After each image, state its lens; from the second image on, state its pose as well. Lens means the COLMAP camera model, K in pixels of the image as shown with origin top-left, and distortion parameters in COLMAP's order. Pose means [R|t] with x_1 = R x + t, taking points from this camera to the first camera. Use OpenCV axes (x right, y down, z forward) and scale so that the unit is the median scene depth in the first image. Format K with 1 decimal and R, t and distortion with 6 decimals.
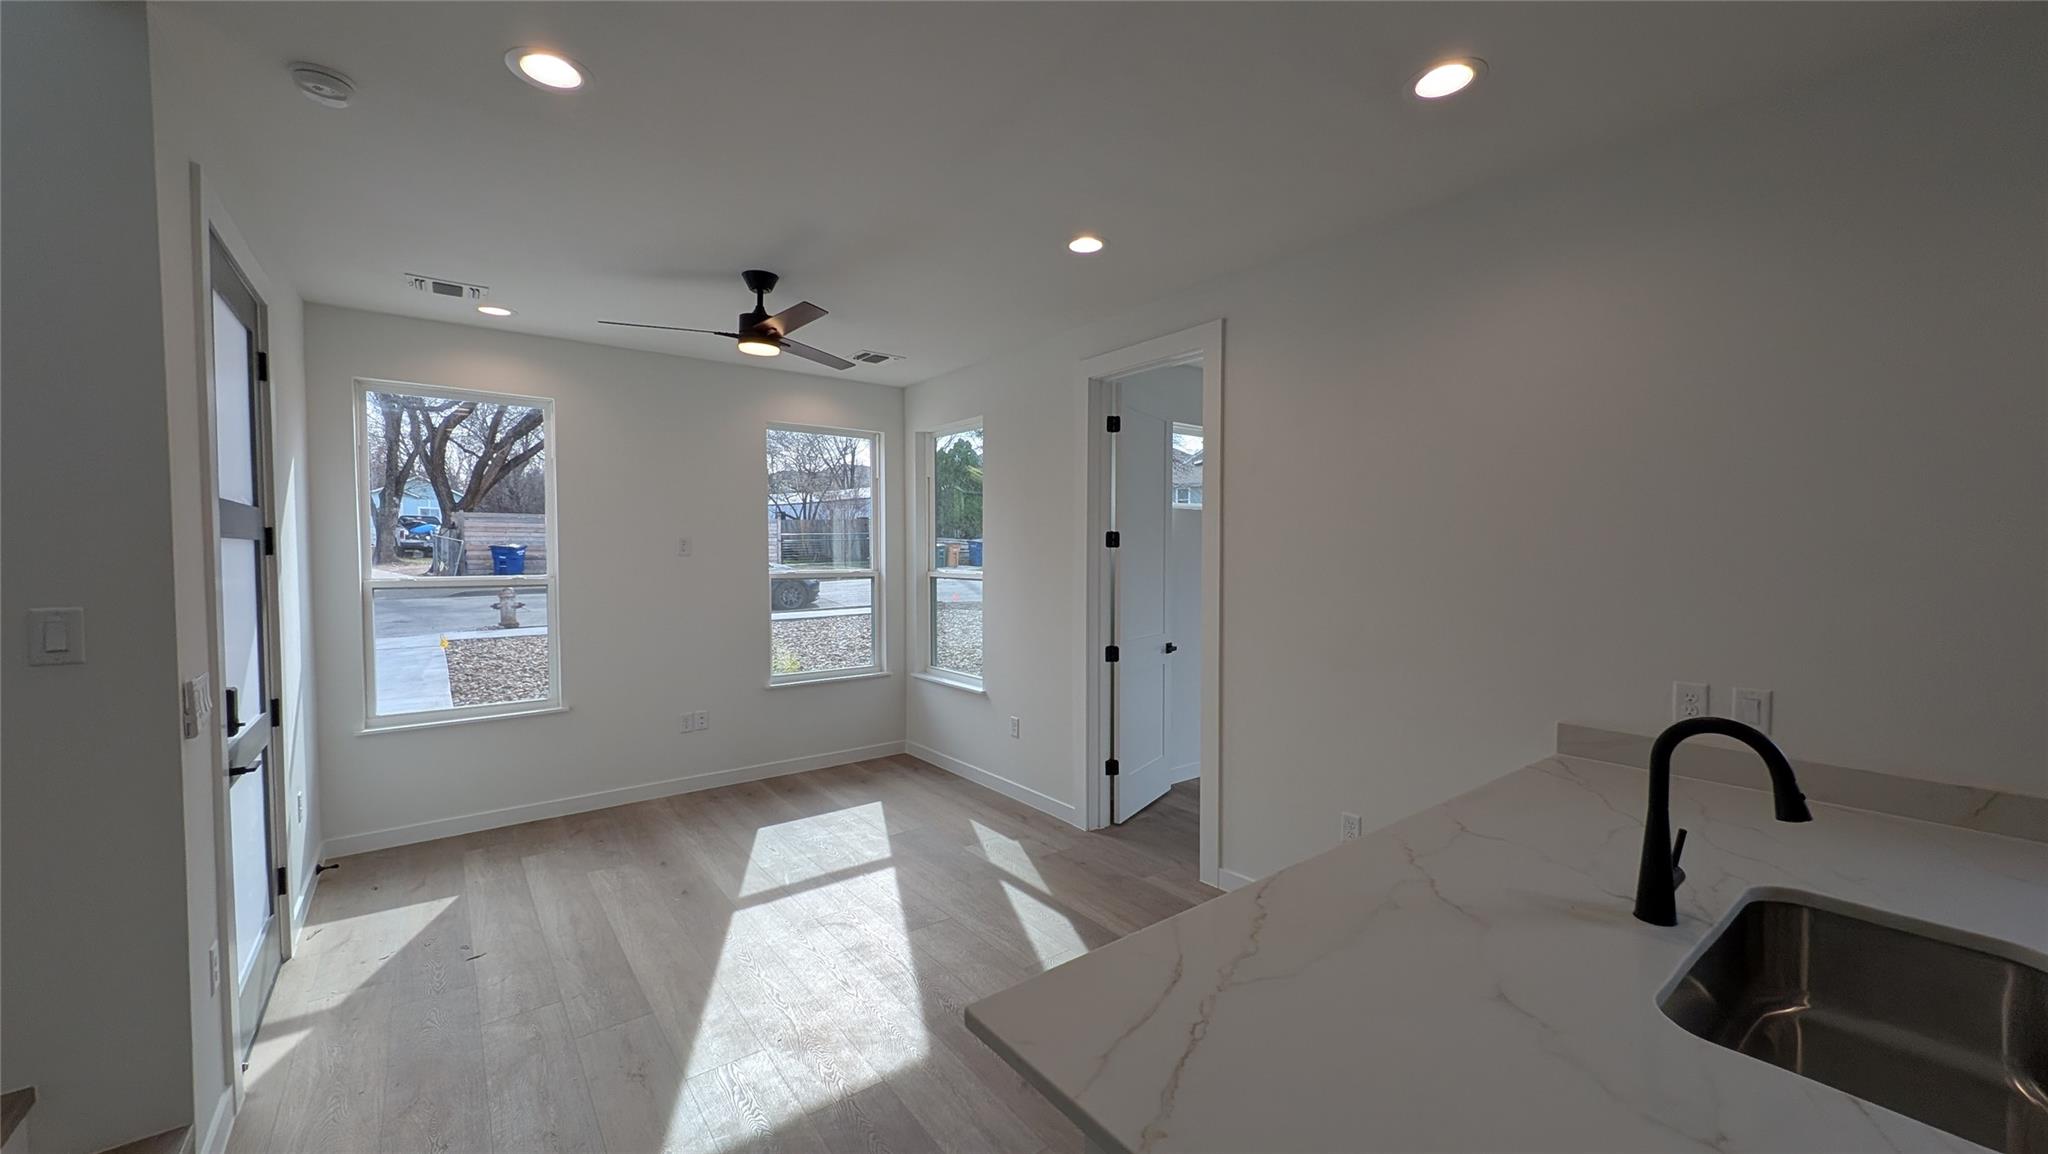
lens RADIAL K [[767.8, 0, 1018.3], [0, 767.8, 575.9], [0, 0, 1]] dist [0.007880, 0.000284]
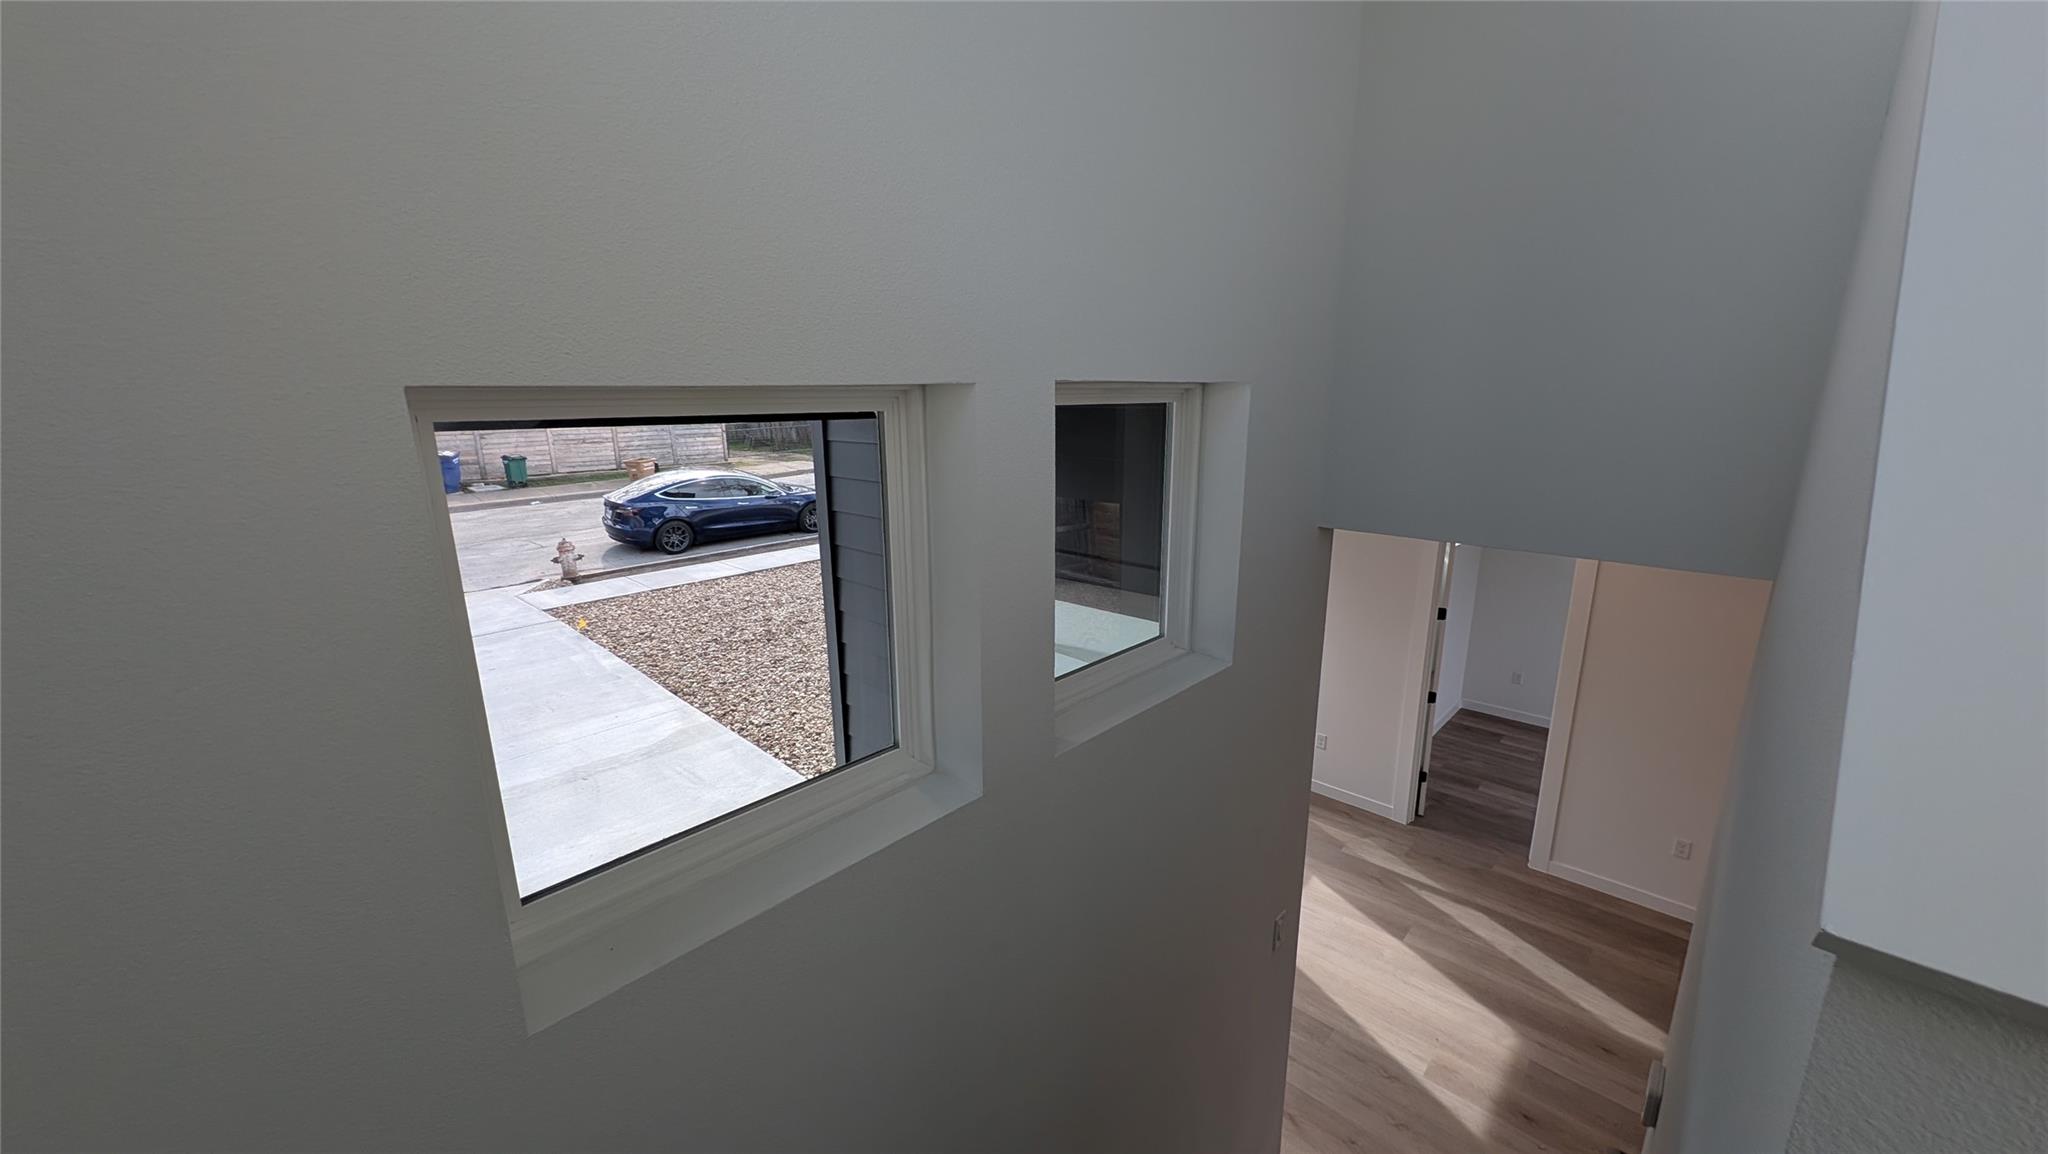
lens RADIAL K [[767.8, 0, 1022.2], [0, 767.8, 573.5], [0, 0, 1]] dist [0.007880, 0.000284]
pose [[0.985040, -0.049705, 0.165002, -0.799467], [0.015819, 0.979538, 0.200636, -0.394116], [-0.171598, -0.195024, 0.965670, -0.113290]]
